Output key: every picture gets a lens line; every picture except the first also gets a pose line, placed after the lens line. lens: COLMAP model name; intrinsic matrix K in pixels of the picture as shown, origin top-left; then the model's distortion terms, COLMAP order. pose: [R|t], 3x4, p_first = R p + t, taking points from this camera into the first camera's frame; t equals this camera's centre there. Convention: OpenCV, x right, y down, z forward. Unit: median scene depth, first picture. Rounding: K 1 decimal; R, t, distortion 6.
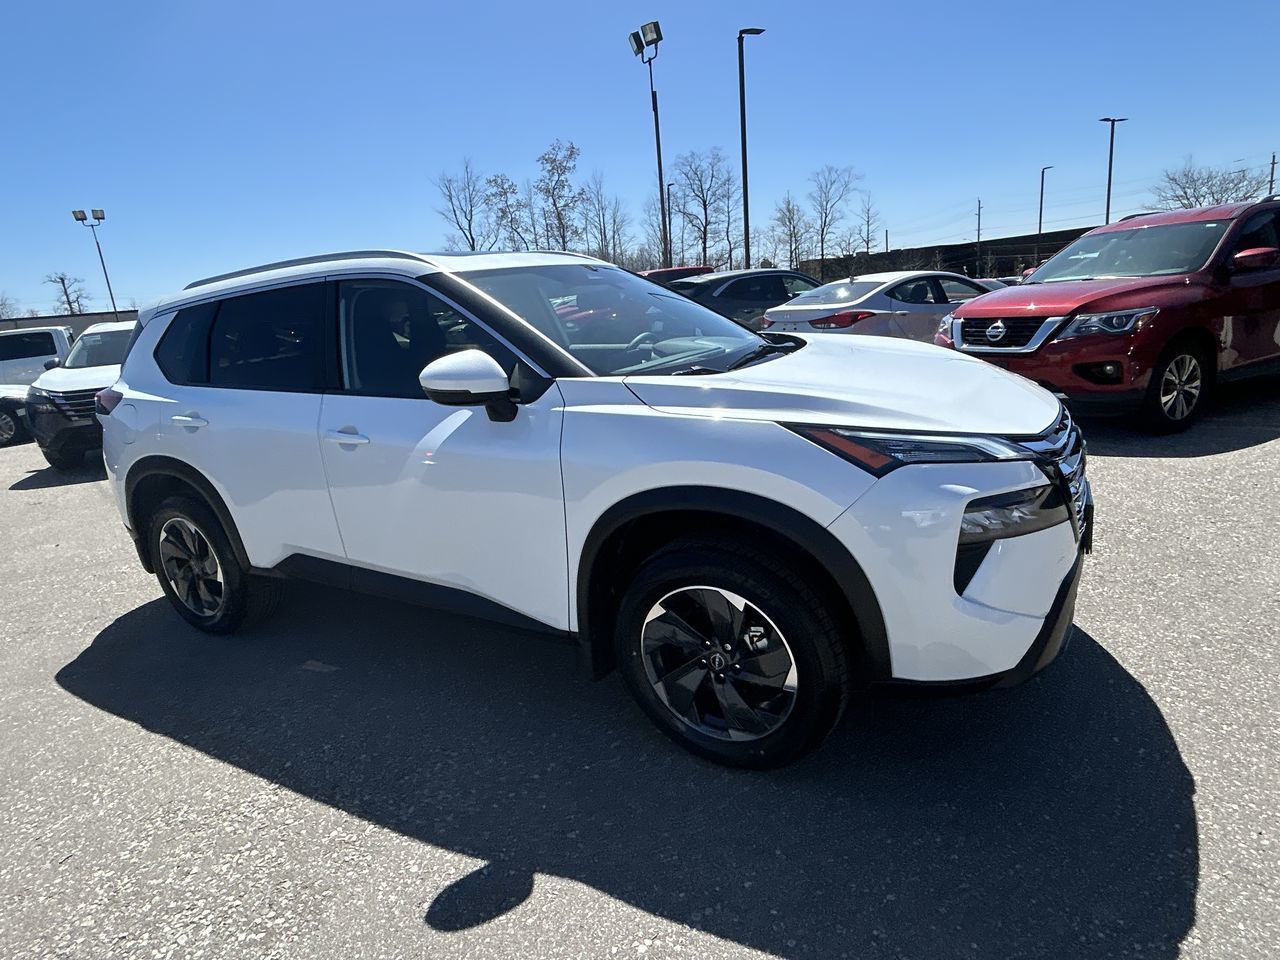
lens RADIAL K [[717.3, 0, 640.9], [0, 717.3, 472.5], [0, 0, 1]] dist [-0.012518, 0.008979]
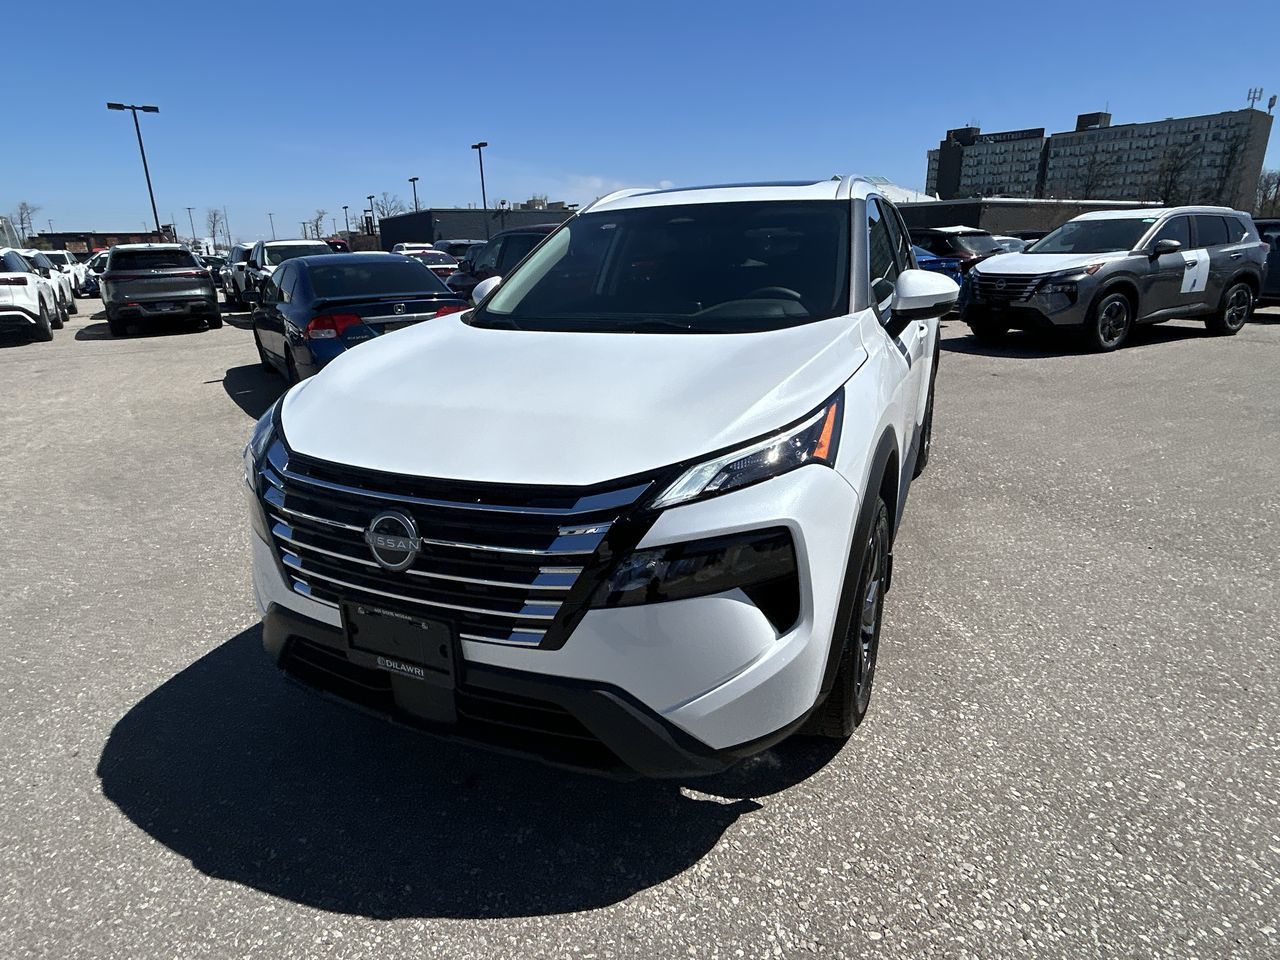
lens RADIAL K [[717.3, 0, 637.9], [0, 717.3, 476.1], [0, 0, 1]] dist [-0.012518, 0.008979]
pose [[0.078382, 0.388574, -0.918077, 0.834485], [-0.222674, 0.904469, 0.363804, -0.261978], [0.971737, 0.175916, 0.157419, 0.752870]]
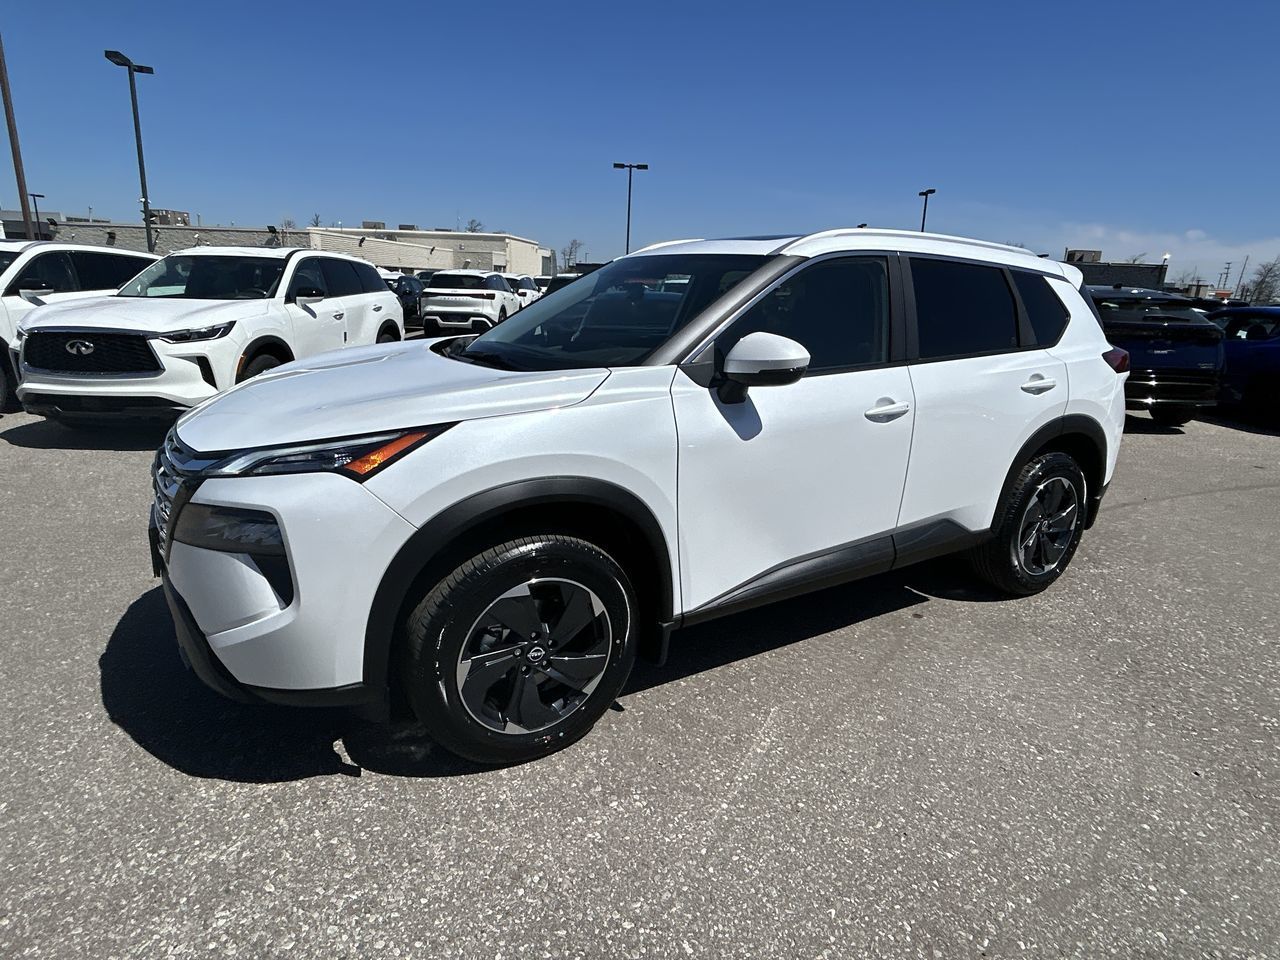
lens RADIAL K [[717.3, 0, 639.2], [0, 717.3, 477.2], [0, 0, 1]] dist [-0.012518, 0.008979]
pose [[-0.497040, 0.293060, -0.816742, 0.745463], [-0.198480, 0.877891, 0.435789, -0.401974], [0.844723, 0.378712, -0.378181, 1.322855]]
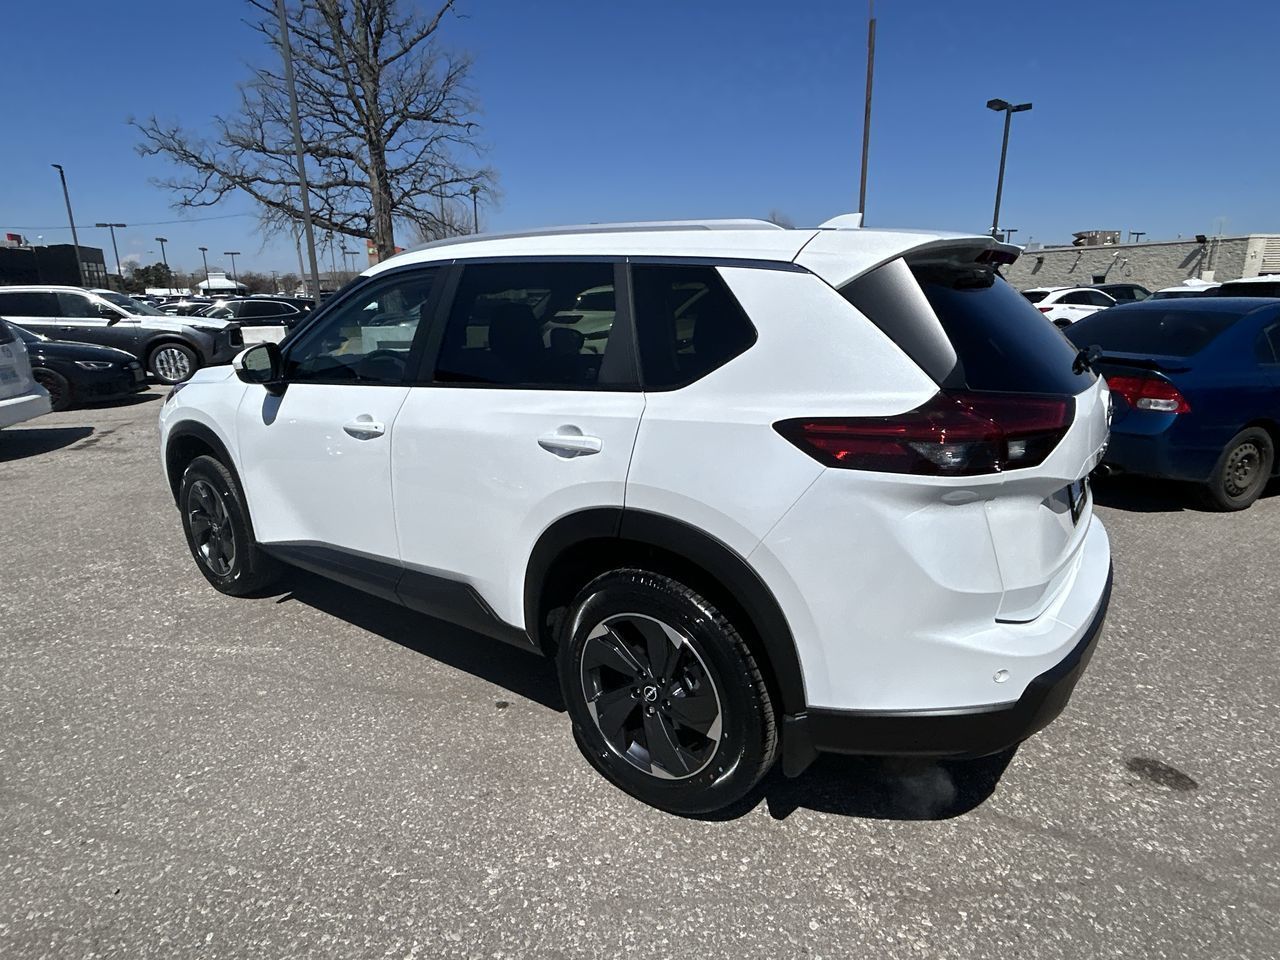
lens RADIAL K [[717.3, 0, 638.3], [0, 717.3, 475.3], [0, 0, 1]] dist [-0.012518, 0.008979]
pose [[-0.986198, 0.066300, 0.151719, -0.478758], [0.129418, 0.880214, 0.456590, -0.446125], [-0.103273, 0.469923, -0.876645, 1.904848]]
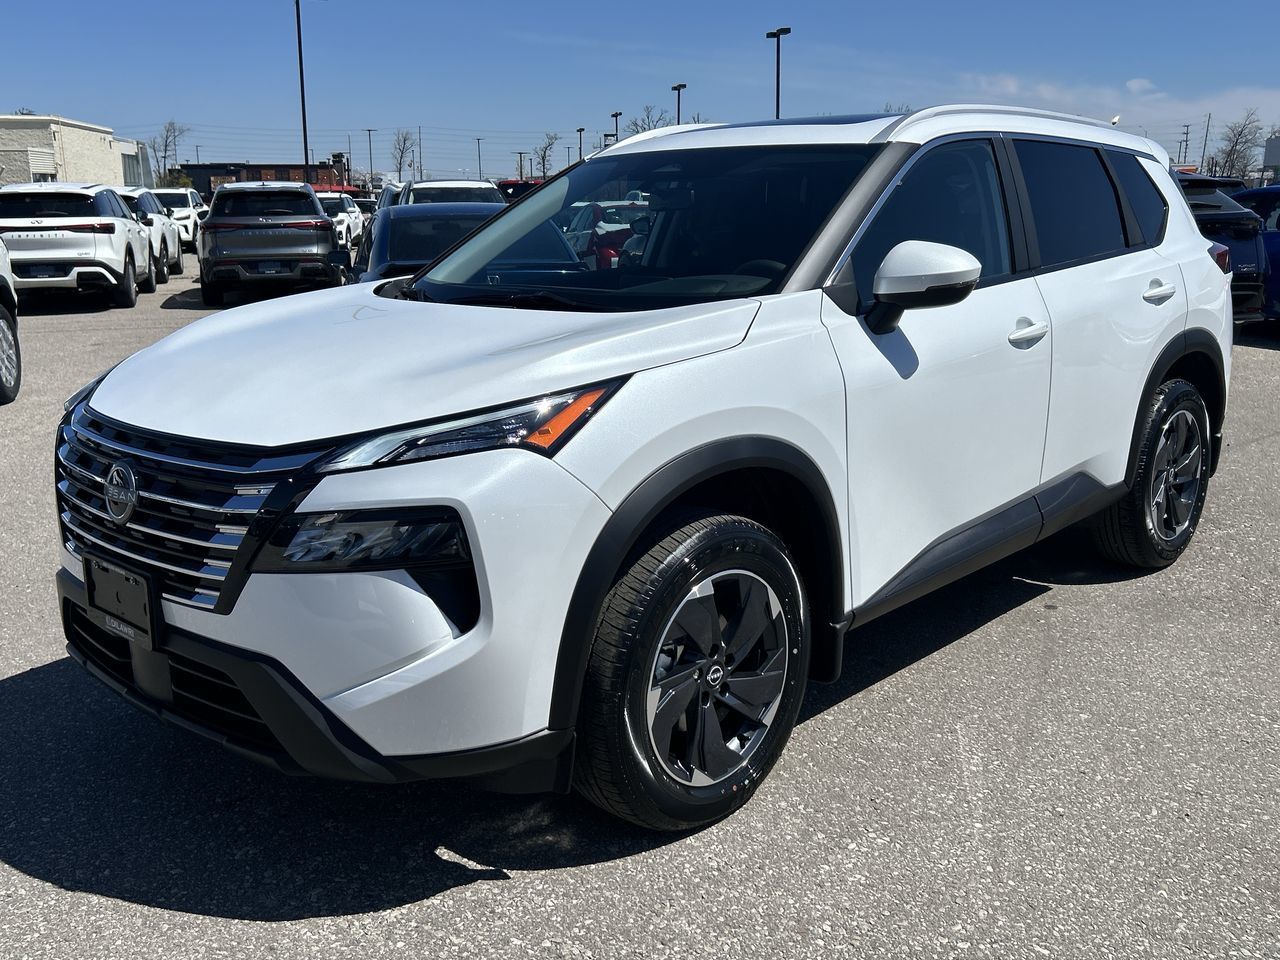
lens RADIAL K [[1228.1, 0, 640.9], [0, 1228.1, 477.8], [0, 0, 1]] dist [0.021599, 0.000000]
pose [[-0.246764, 0.304678, -0.919934, 1.051024], [-0.200308, 0.912754, 0.356030, -0.375263], [0.948148, 0.272126, -0.164206, 1.116064]]
